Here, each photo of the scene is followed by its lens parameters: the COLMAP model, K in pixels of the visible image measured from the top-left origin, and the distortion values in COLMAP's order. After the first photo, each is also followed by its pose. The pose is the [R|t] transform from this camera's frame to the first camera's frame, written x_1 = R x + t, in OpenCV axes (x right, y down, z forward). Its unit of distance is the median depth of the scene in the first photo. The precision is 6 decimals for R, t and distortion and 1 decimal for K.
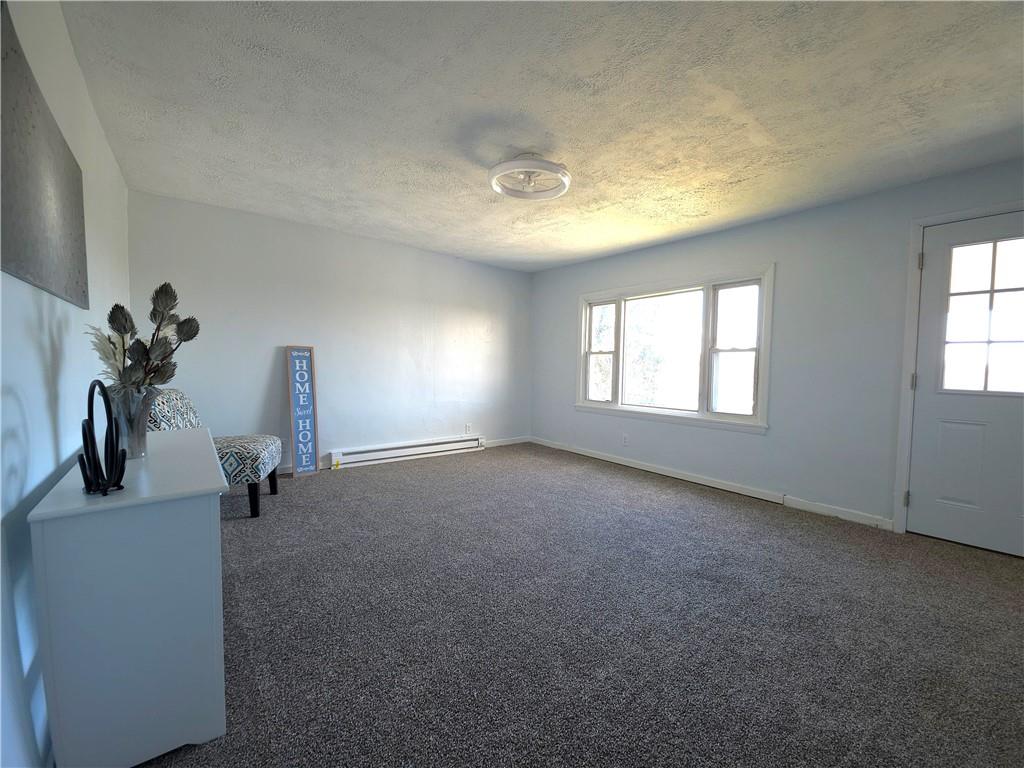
lens RADIAL K [[406.5, 0, 512.6], [0, 406.5, 385.4], [0, 0, 1]] dist [-0.000587, -0.001873]
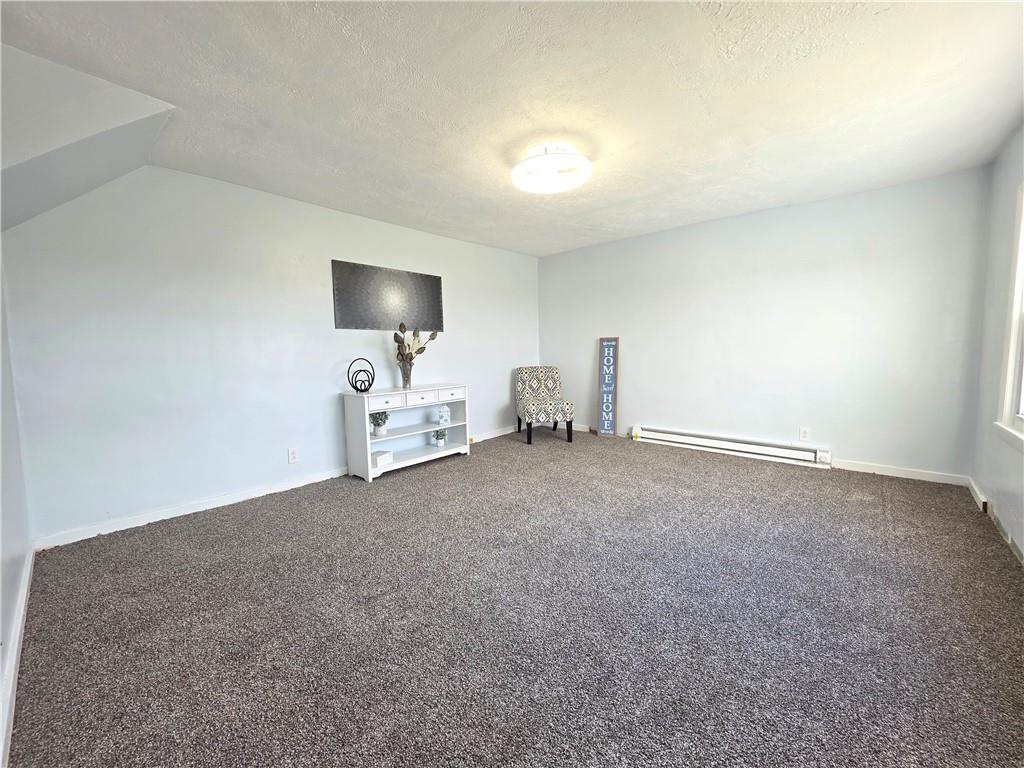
lens RADIAL K [[406.5, 0, 508.9], [0, 406.5, 382.0], [0, 0, 1]] dist [-0.000587, -0.001873]
pose [[0.151734, 0.050281, -0.987142, 0.707463], [-0.036029, 0.998323, 0.045313, -0.002401], [0.987765, 0.028690, 0.153291, 0.479527]]
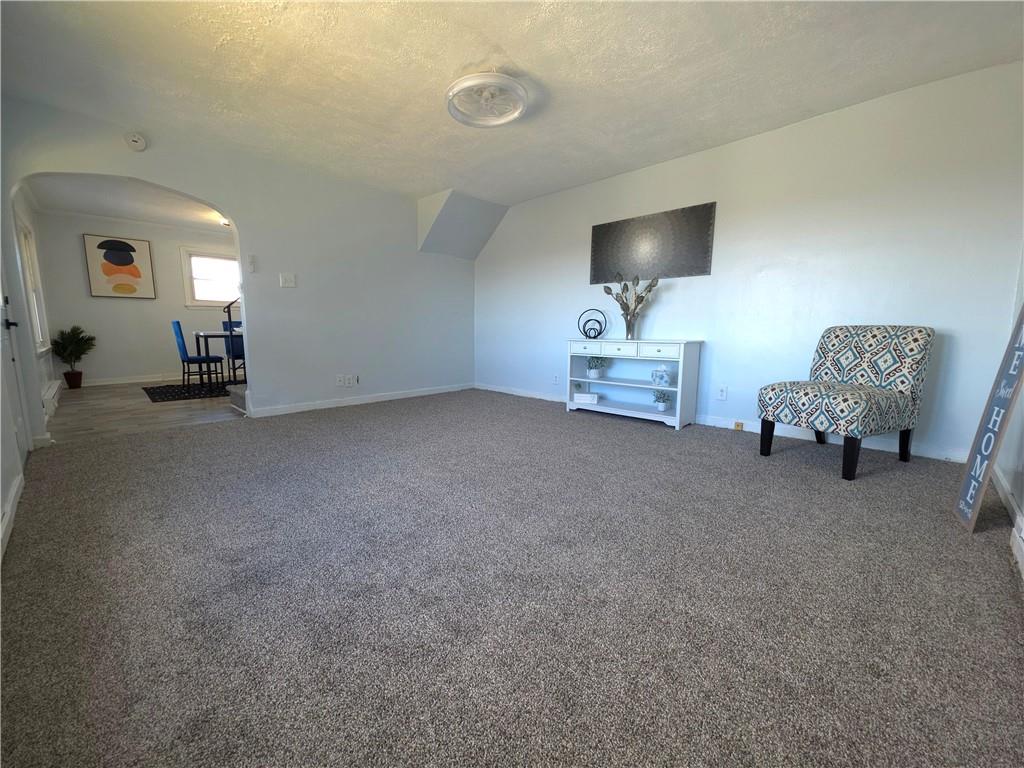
lens RADIAL K [[406.5, 0, 508.6], [0, 406.5, 382.9], [0, 0, 1]] dist [-0.000587, -0.001873]
pose [[-0.993976, -0.003355, -0.109551, 0.064338], [-0.024788, 0.980514, 0.194877, -0.014859], [0.106762, 0.196418, -0.974691, 1.359056]]
